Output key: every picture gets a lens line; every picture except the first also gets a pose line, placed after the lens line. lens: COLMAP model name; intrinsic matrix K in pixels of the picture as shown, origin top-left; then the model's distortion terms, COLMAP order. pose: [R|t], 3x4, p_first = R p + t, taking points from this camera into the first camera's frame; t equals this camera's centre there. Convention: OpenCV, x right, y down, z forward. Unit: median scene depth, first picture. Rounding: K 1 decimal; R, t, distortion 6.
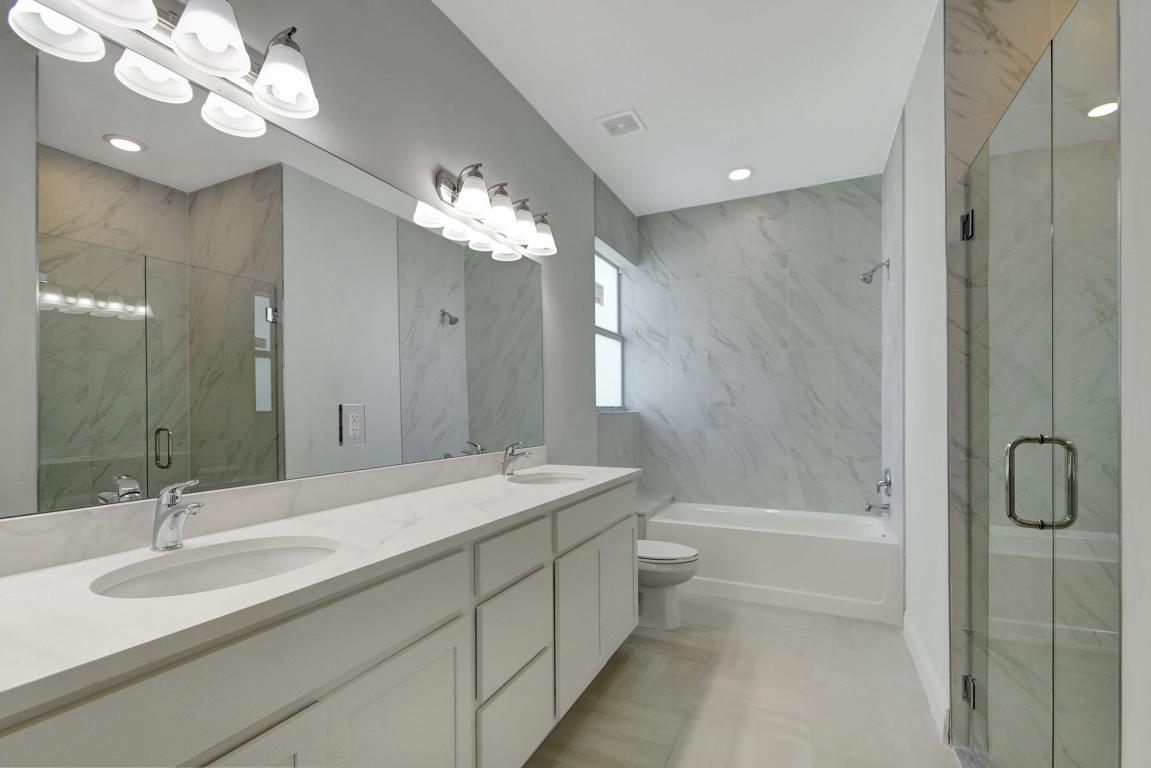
lens RADIAL K [[513.9, 0, 574.4], [0, 513.9, 408.7], [0, 0, 1]] dist [-0.000378, -0.000111]
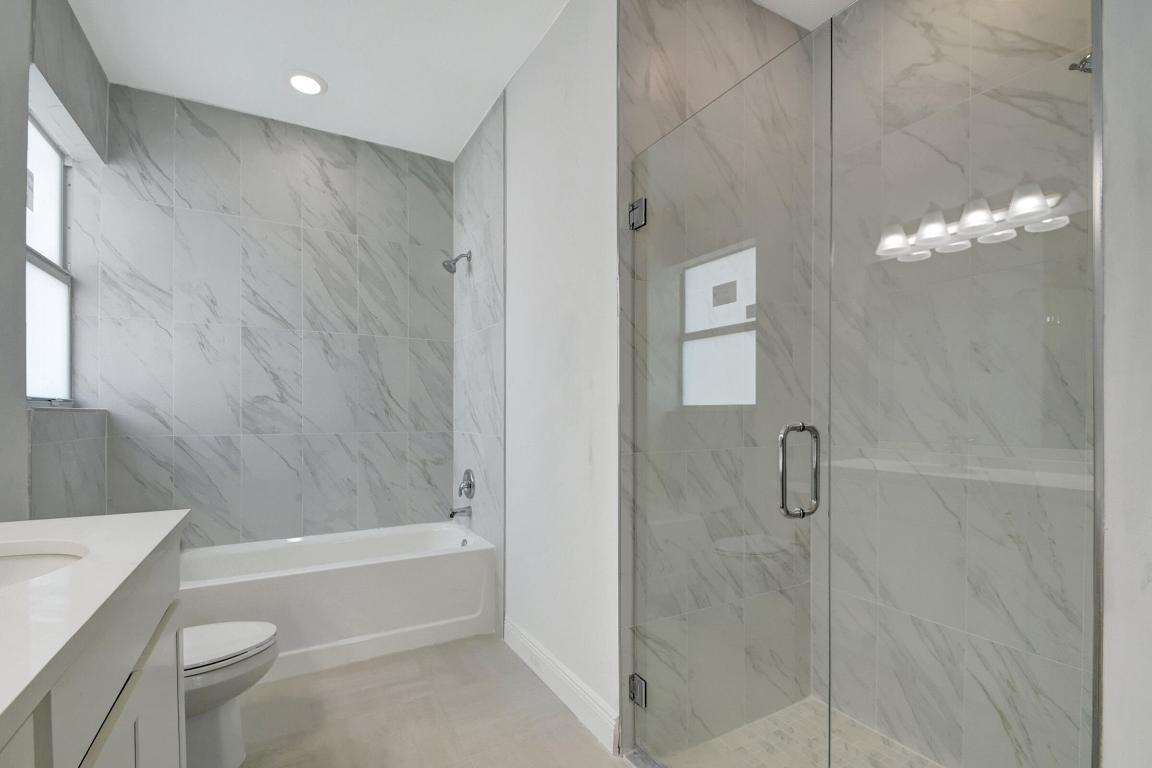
lens RADIAL K [[522.4, 0, 574.0], [0, 522.4, 413.7], [0, 0, 1]] dist [0.024419, -0.021611]
pose [[0.583569, 0.003500, 0.812056, -0.059019], [-0.005150, 0.999987, -0.000609, 0.009811], [-0.812047, -0.003826, 0.583579, 0.233130]]
